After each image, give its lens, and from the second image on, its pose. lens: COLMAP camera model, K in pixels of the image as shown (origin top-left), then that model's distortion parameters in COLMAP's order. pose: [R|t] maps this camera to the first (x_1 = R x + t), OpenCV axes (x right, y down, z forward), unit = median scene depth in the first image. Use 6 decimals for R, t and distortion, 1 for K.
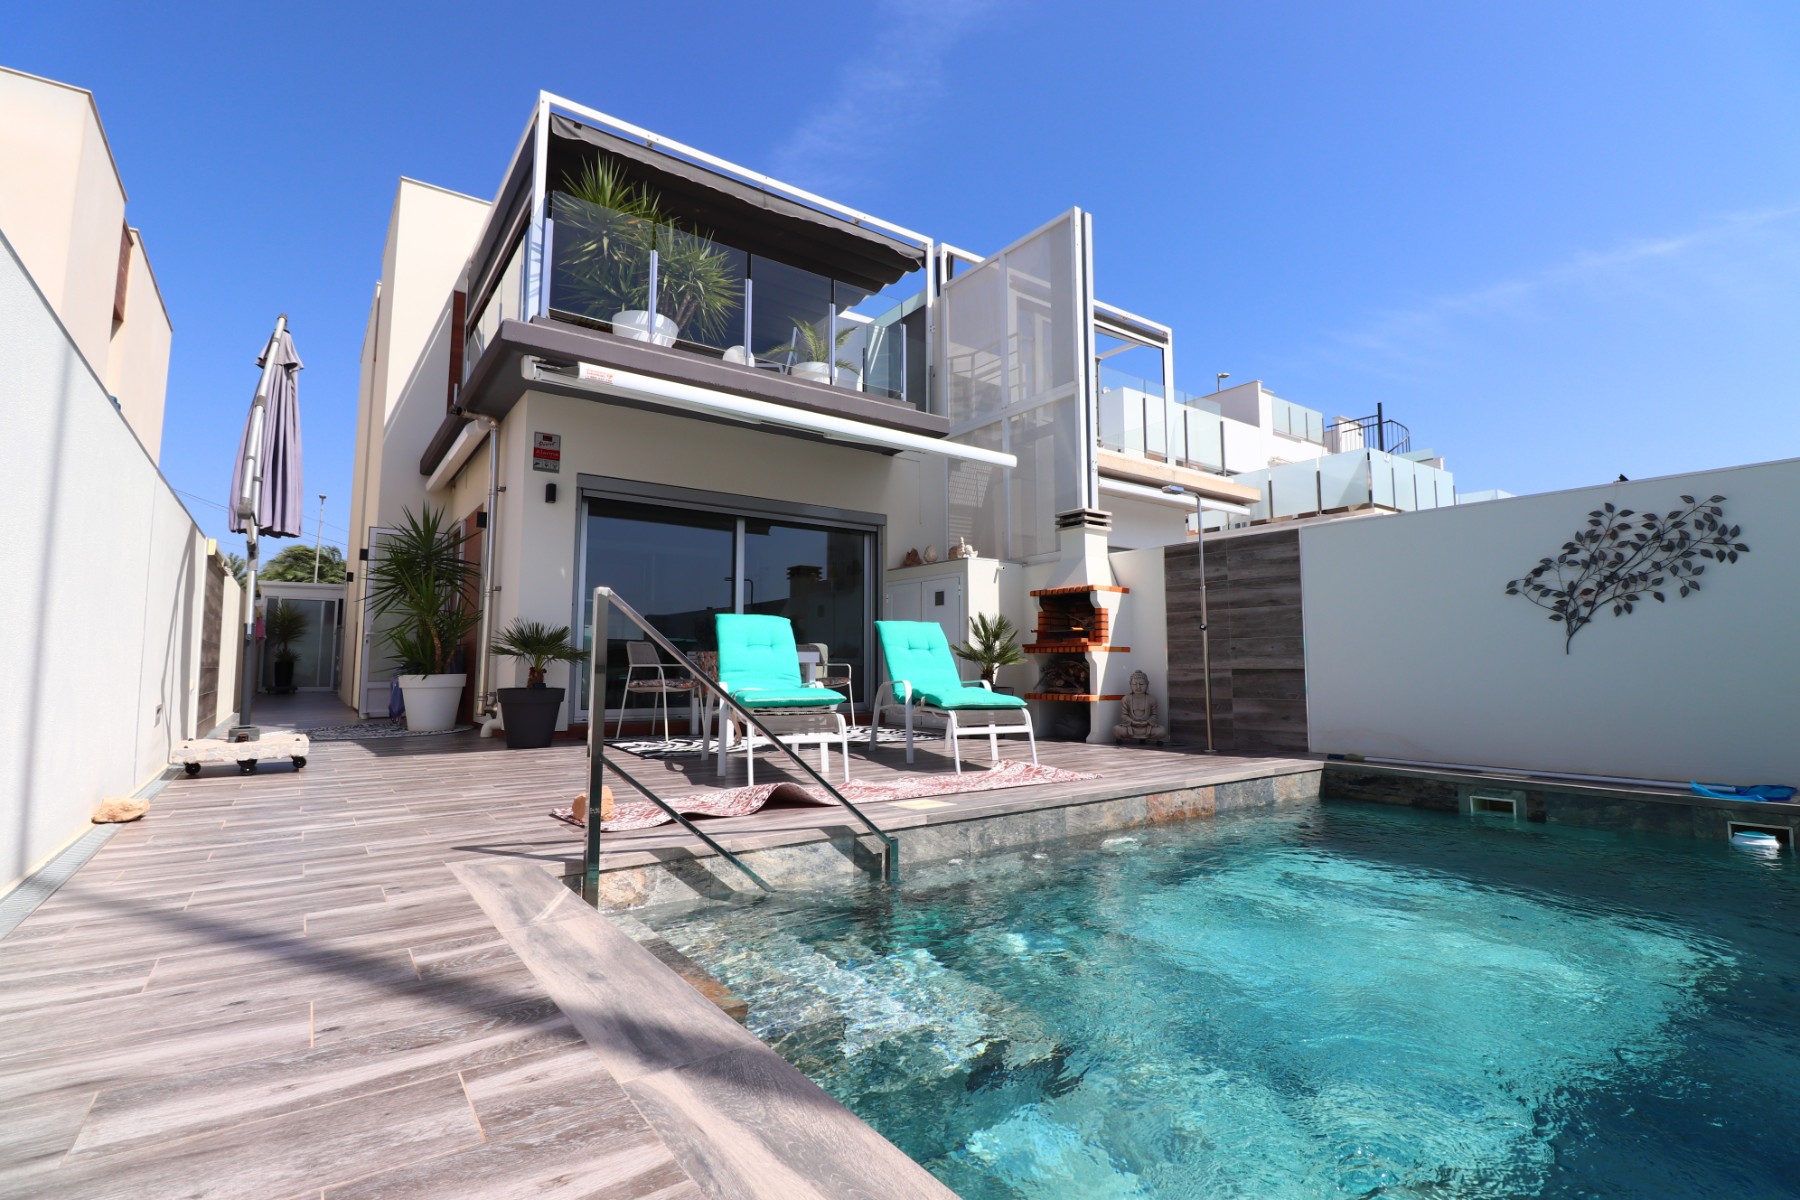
lens RADIAL K [[833.6, 0, 899.3], [0, 833.6, 589.3], [0, 0, 1]] dist [-0.000254, -0.011997]
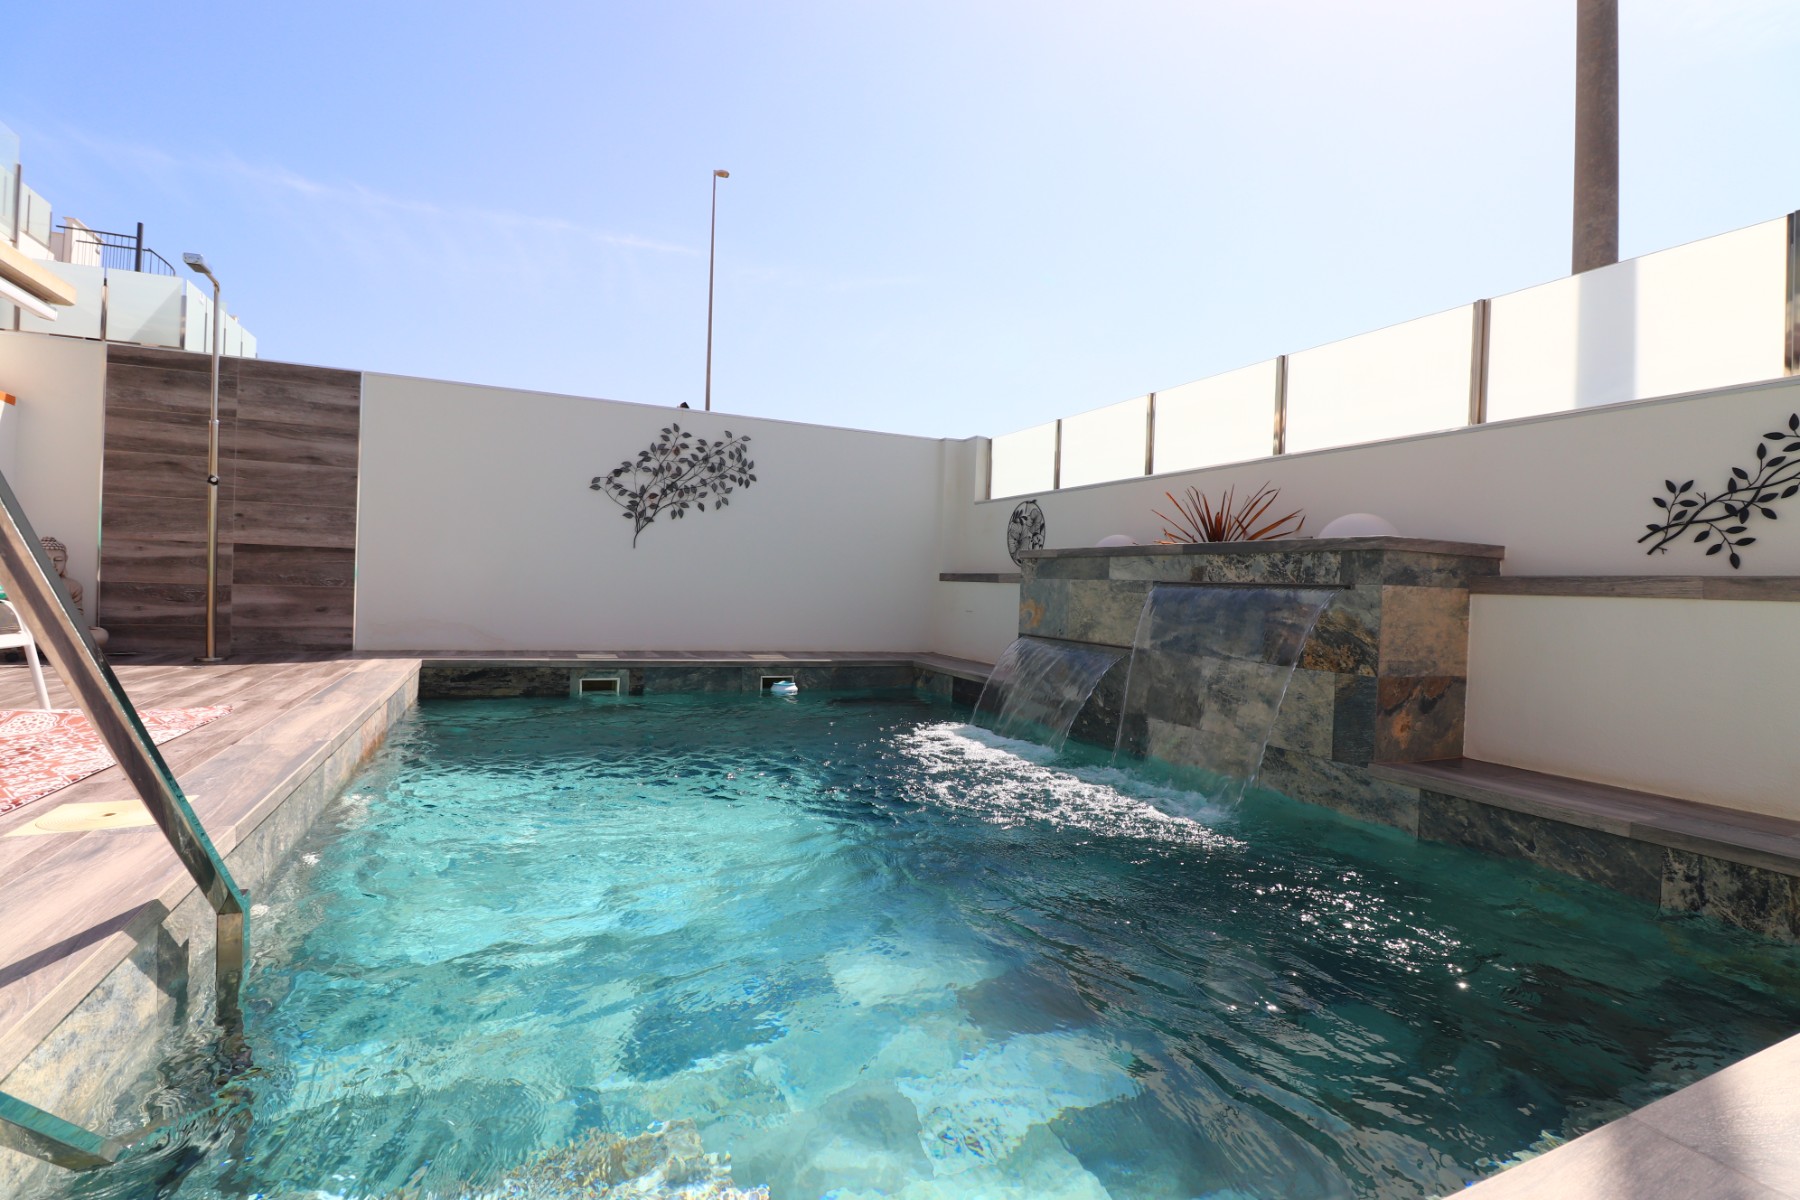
lens RADIAL K [[833.6, 0, 899.3], [0, 833.6, 589.3], [0, 0, 1]] dist [-0.000254, -0.011997]
pose [[0.202317, 0.002069, 0.979318, -0.242601], [-0.129027, 0.991337, 0.024561, 0.058807], [-0.970783, -0.131328, 0.200831, 0.404995]]
